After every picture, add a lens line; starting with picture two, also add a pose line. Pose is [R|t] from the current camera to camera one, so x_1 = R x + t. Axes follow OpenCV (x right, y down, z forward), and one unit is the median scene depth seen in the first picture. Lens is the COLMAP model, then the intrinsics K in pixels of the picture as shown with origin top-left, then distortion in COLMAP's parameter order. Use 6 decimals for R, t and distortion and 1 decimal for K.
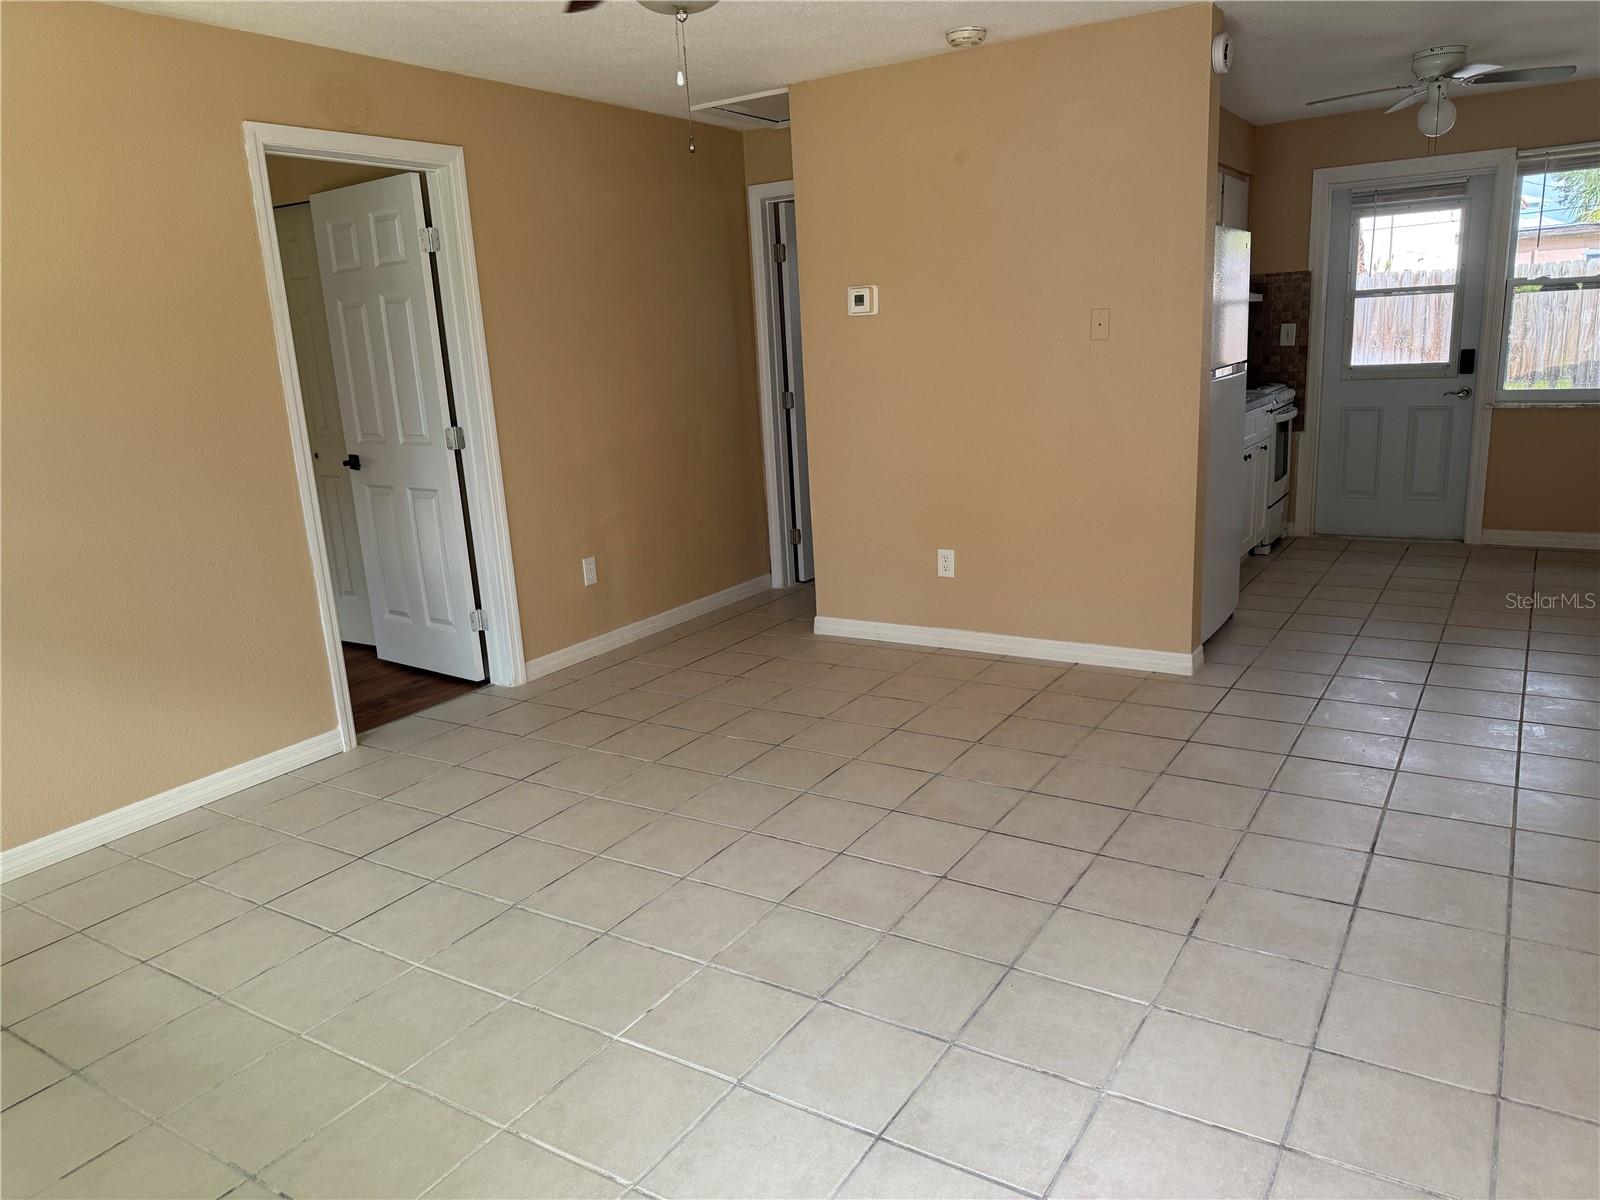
lens RADIAL K [[1123.1, 0, 796.2], [0, 1123.1, 628.4], [0, 0, 1]] dist [0.008018, -0.002051]
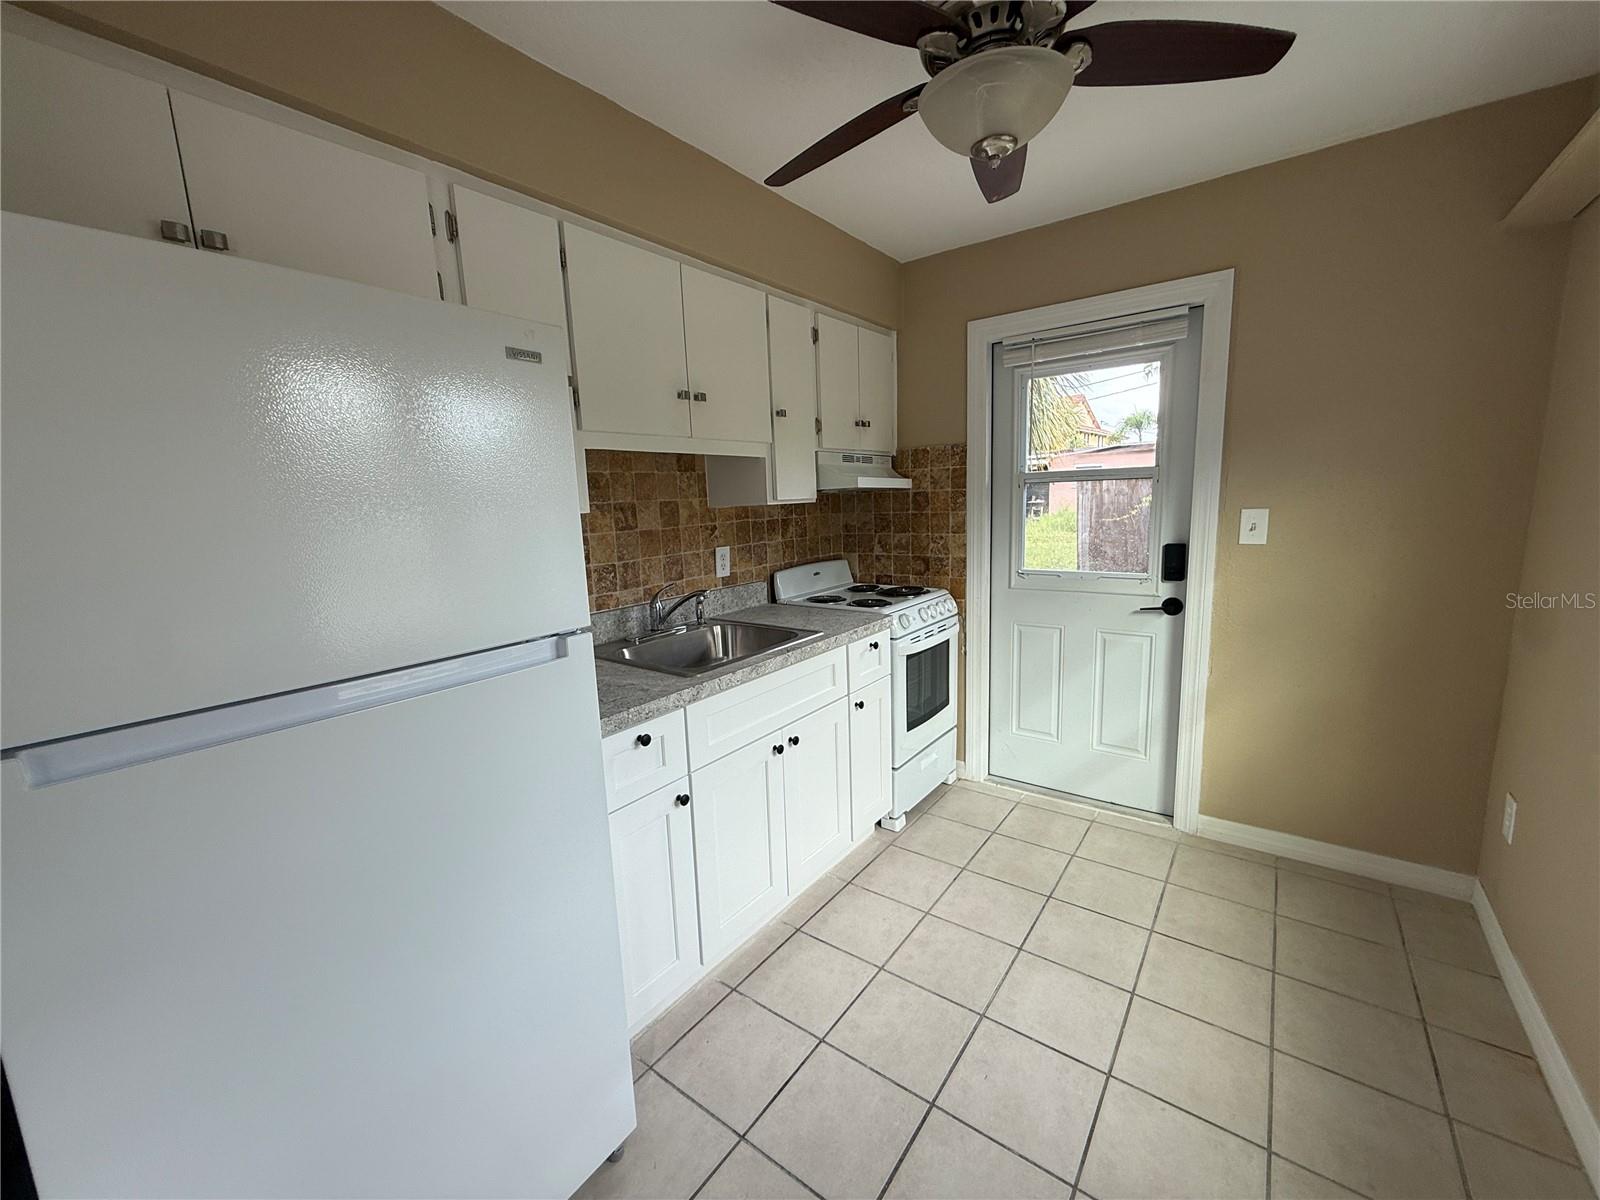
lens RADIAL K [[639.4, 0, 800.0], [0, 639.4, 600.0], [0, 0, 1]] dist [-0.000751, 0.000041]
pose [[0.996797, 0.032202, -0.073206, 0.370372], [-0.038561, 0.995446, -0.087182, -0.170038], [0.070065, 0.089726, 0.993499, 0.556257]]
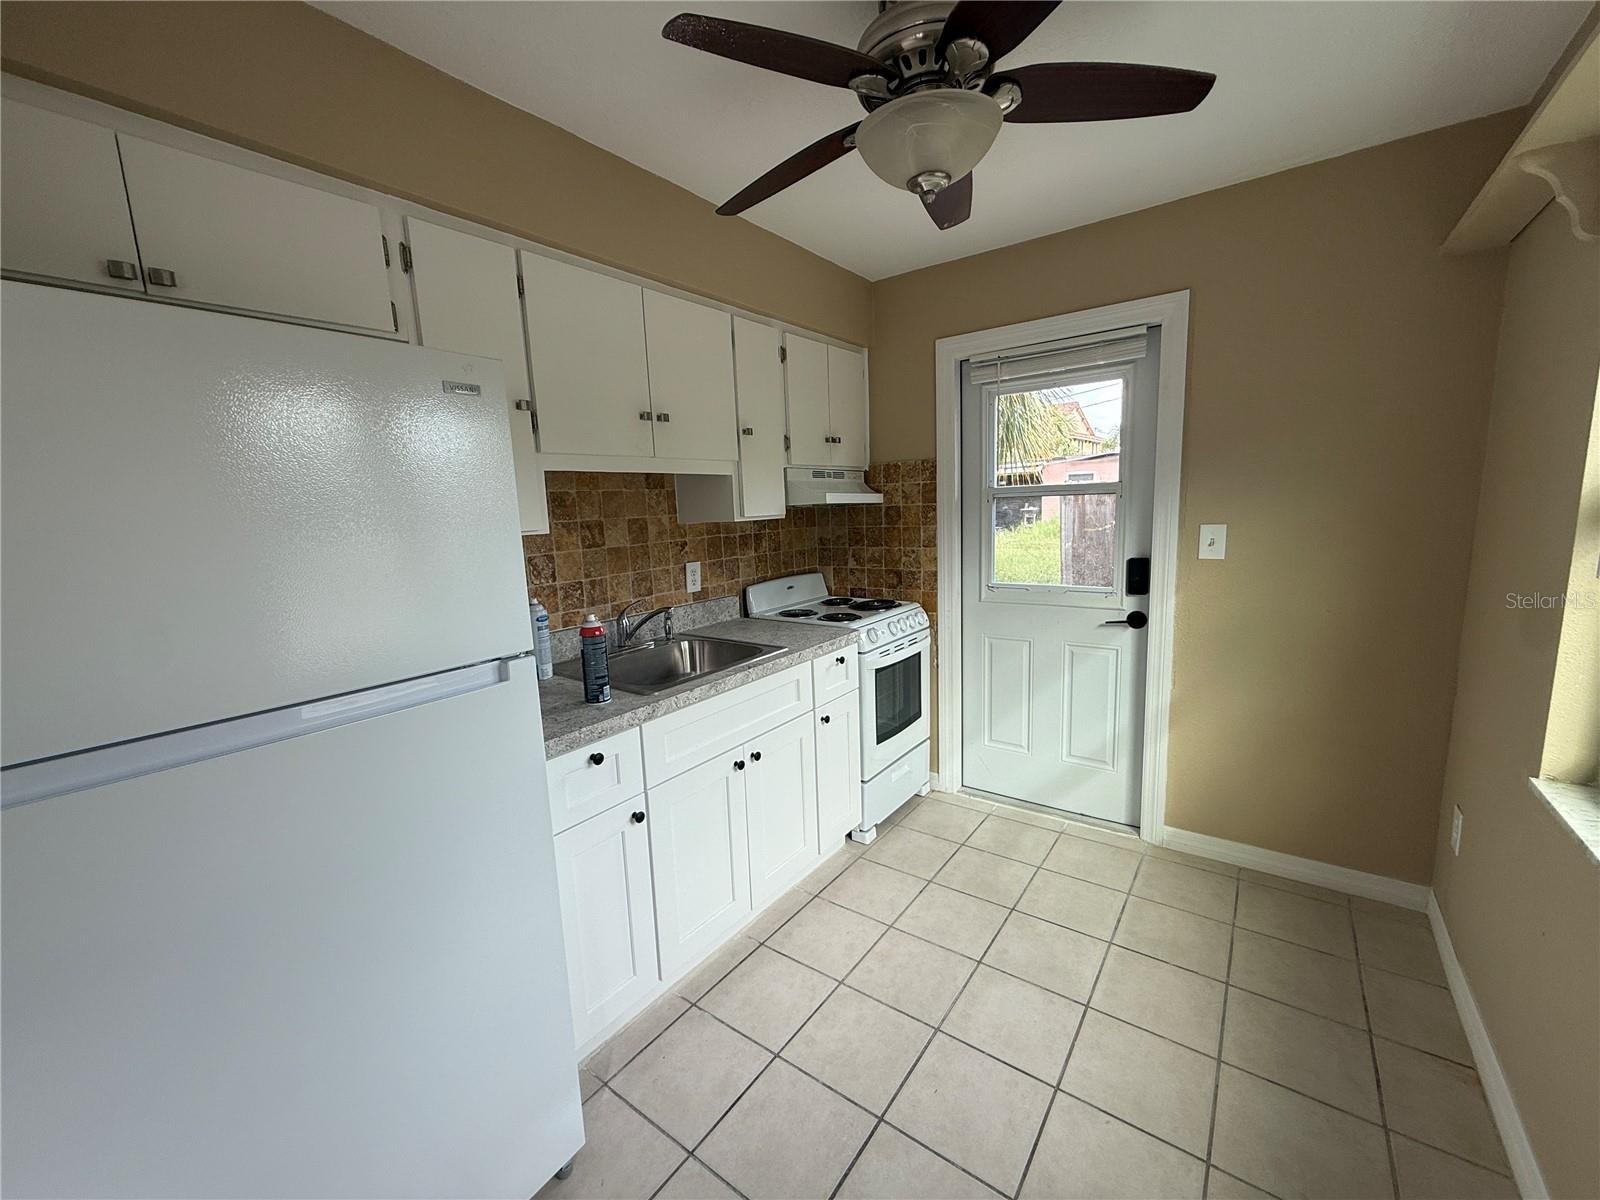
lens RADIAL K [[639.4, 0, 800.0], [0, 639.4, 600.0], [0, 0, 1]] dist [-0.000751, 0.000041]
pose [[0.997205, 0.027704, -0.069392, 0.387322], [-0.034459, 0.994578, -0.098114, -0.174986], [0.066298, 0.100231, 0.992753, 0.552759]]
